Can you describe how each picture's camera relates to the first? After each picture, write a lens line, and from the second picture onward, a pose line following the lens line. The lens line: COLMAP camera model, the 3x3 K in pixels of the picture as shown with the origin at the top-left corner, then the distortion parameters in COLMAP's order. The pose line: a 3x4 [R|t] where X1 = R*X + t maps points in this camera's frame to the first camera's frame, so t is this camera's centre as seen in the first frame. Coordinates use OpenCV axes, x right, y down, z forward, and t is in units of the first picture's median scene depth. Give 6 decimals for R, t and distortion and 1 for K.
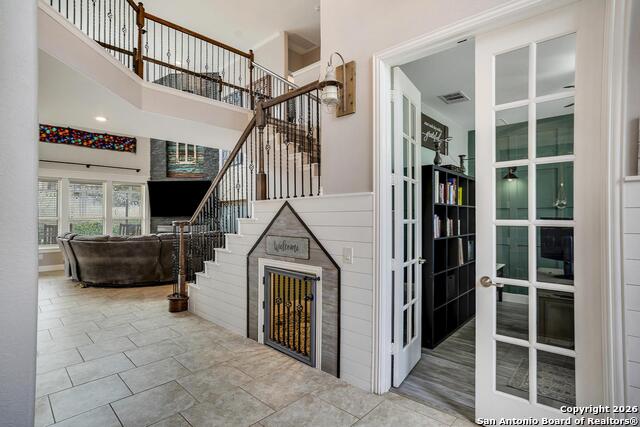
lens RADIAL K [[311.1, 0, 300.3], [0, 311.1, 209.6], [0, 0, 1]] dist [-0.037246, 0.003932]
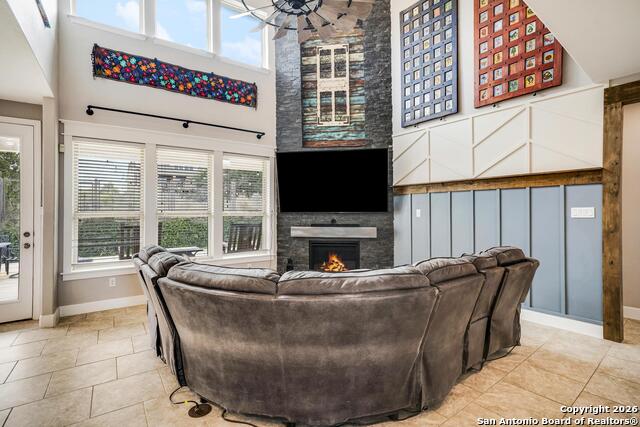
lens RADIAL K [[308.3, 0, 325.1], [0, 308.3, 208.5], [0, 0, 1]] dist [-0.055634, 0.001718]
pose [[0.990198, 0.002813, -0.139639, -0.337377], [-0.001581, 0.999959, 0.008938, 0.011968], [0.139659, -0.008630, 0.990162, 0.445914]]
